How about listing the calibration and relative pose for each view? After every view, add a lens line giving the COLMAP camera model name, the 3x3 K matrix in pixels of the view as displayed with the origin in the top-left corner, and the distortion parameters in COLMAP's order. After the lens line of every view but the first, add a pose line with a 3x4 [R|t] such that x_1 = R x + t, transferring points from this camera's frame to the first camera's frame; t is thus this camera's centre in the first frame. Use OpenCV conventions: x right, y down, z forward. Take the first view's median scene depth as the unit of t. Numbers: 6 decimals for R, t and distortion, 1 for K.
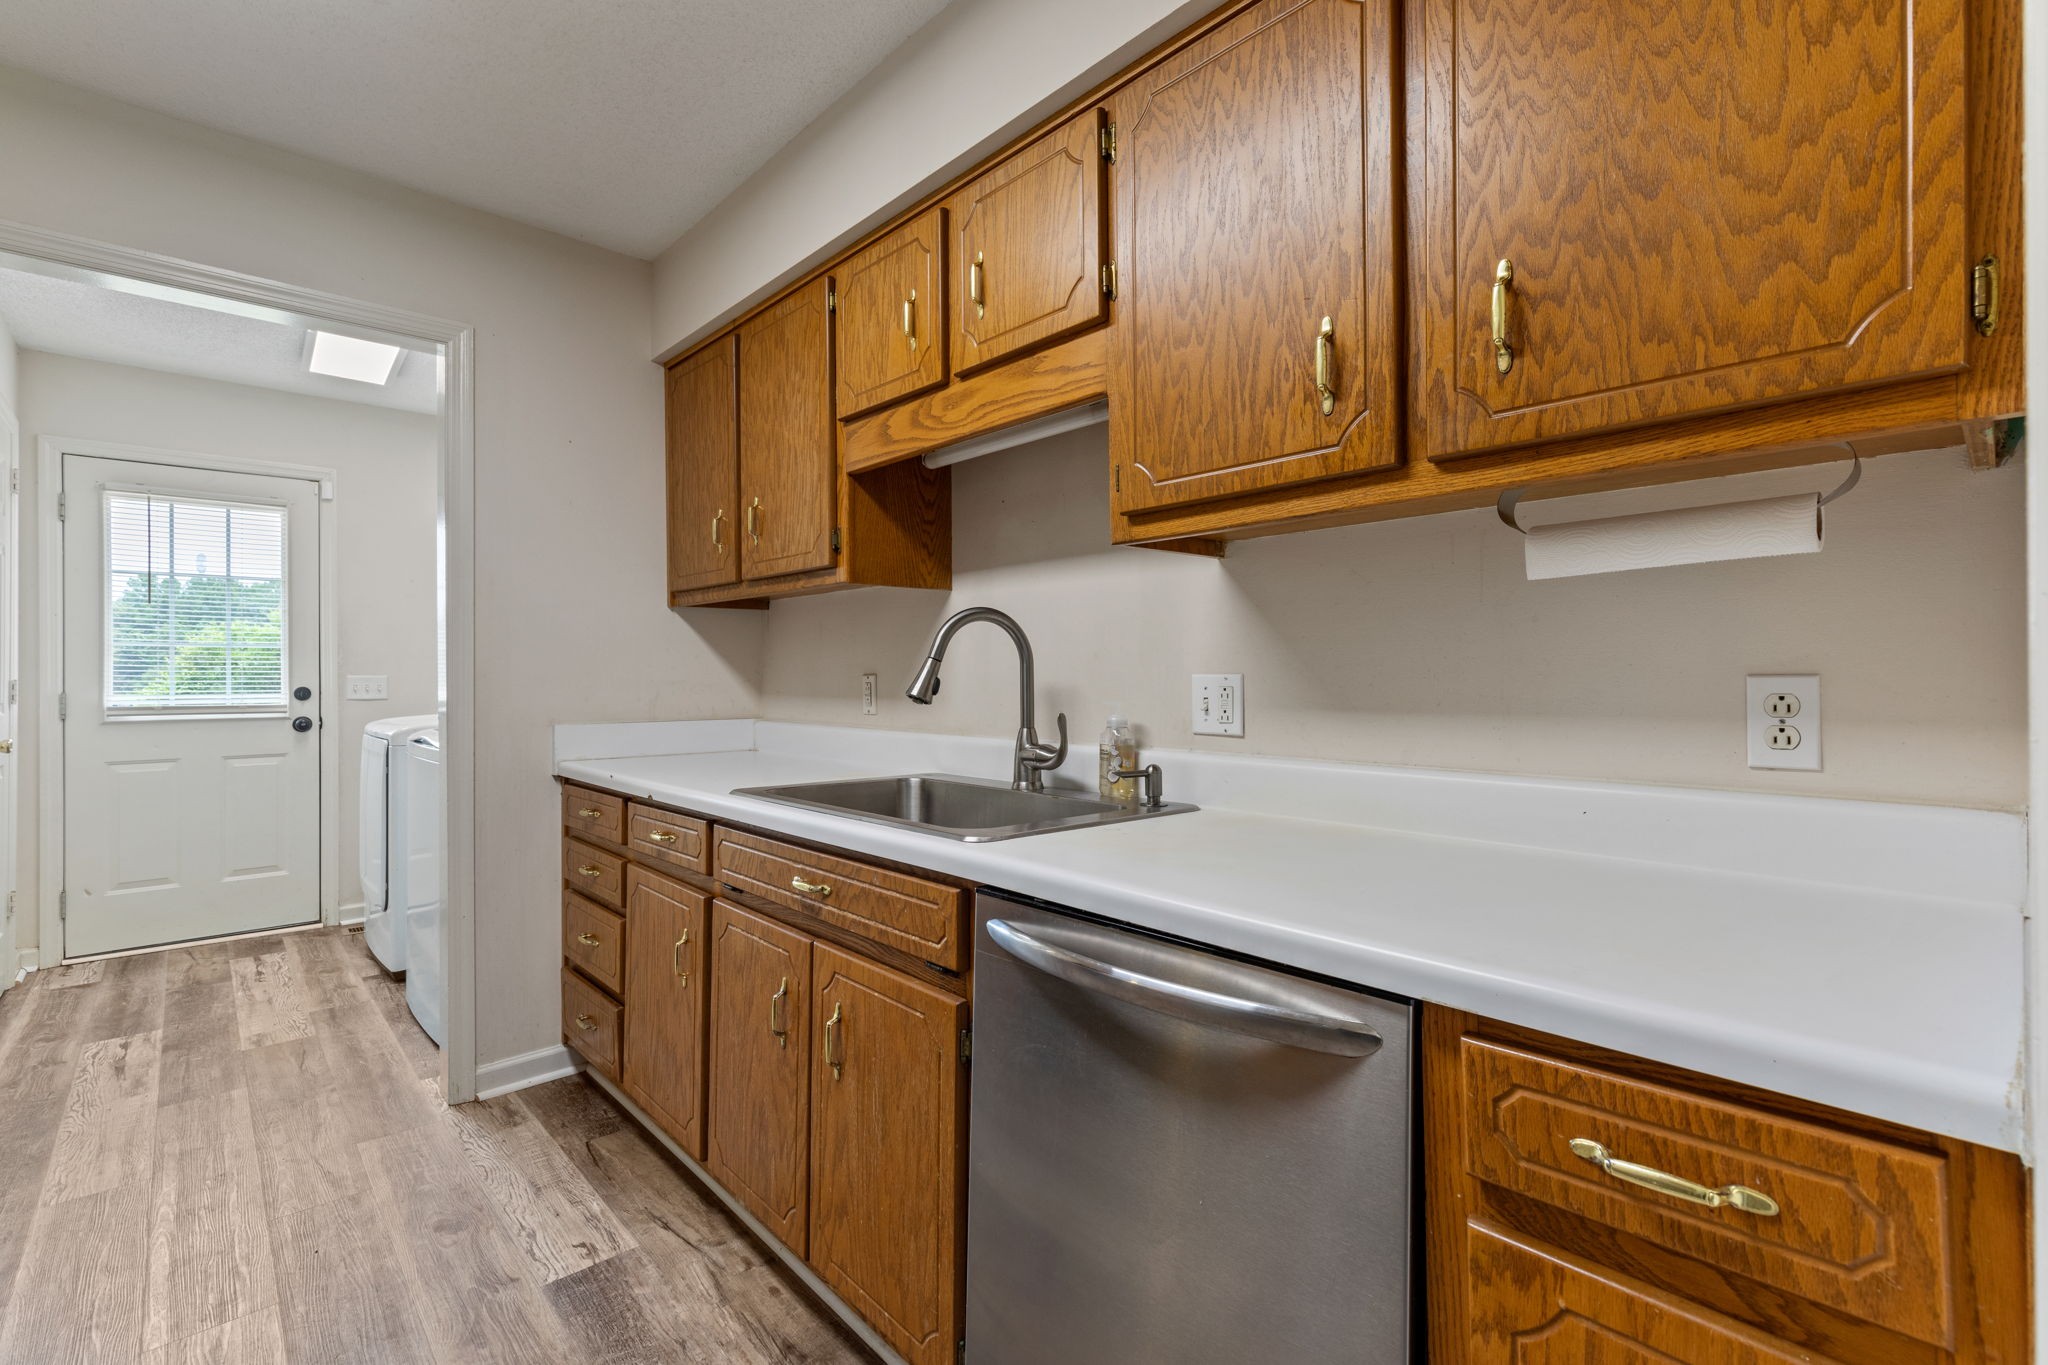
lens RADIAL K [[924.6, 0, 1023.7], [0, 924.6, 680.2], [0, 0, 1]] dist [0.008531, -0.000039]
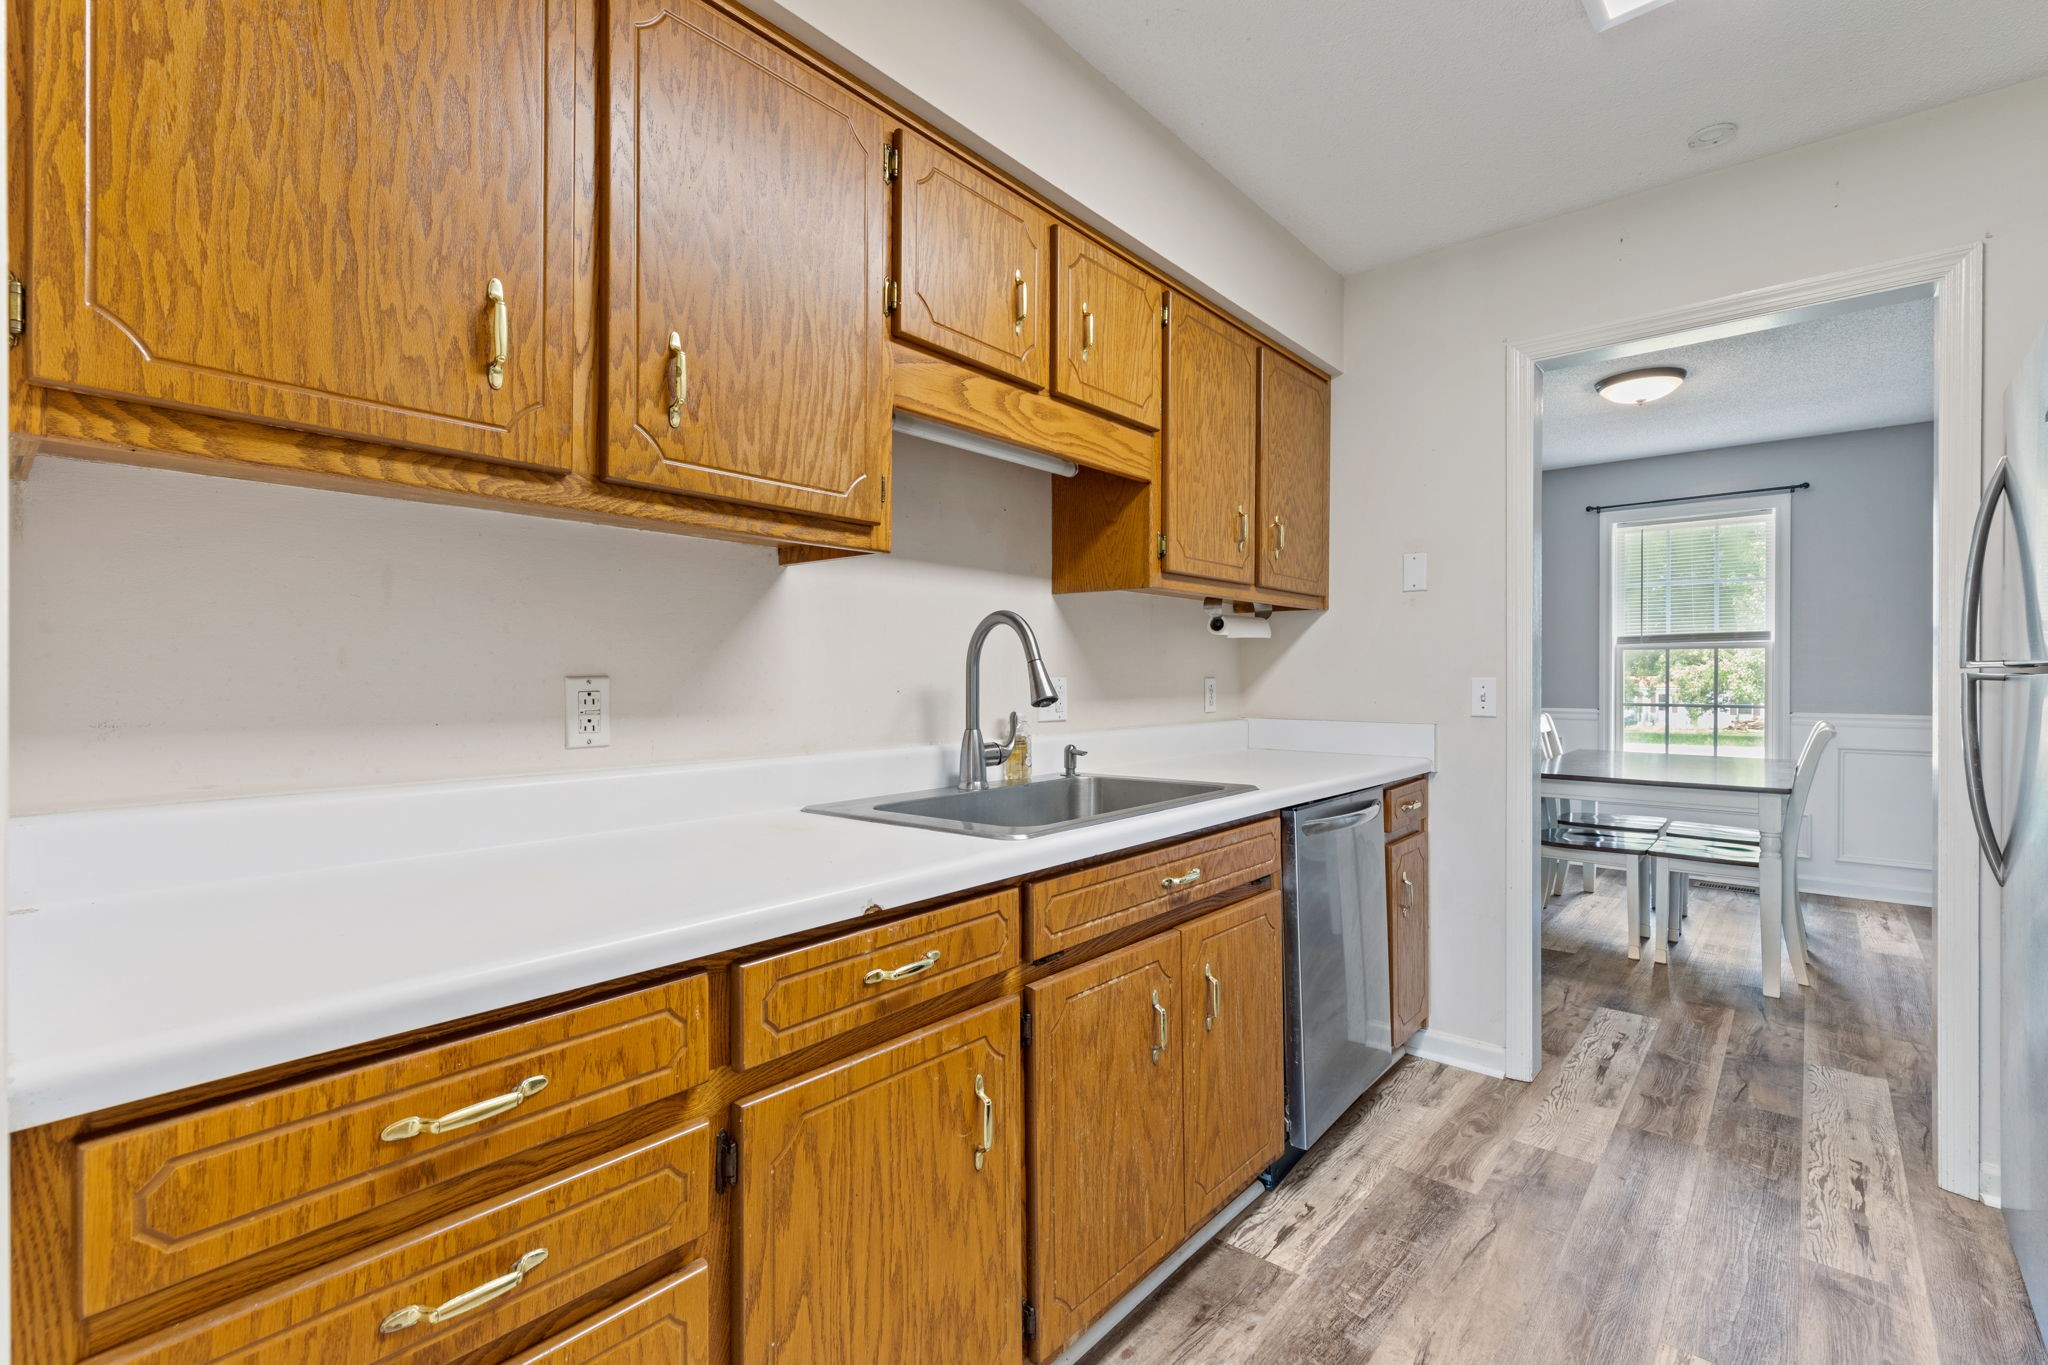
lens RADIAL K [[924.6, 0, 1042.5], [0, 924.6, 683.6], [0, 0, 1]] dist [0.008531, -0.000039]
pose [[-0.140524, -0.006976, 0.990053, -0.346047], [0.004206, 0.999962, 0.007643, -0.002108], [-0.990068, 0.005238, -0.140489, 0.361750]]
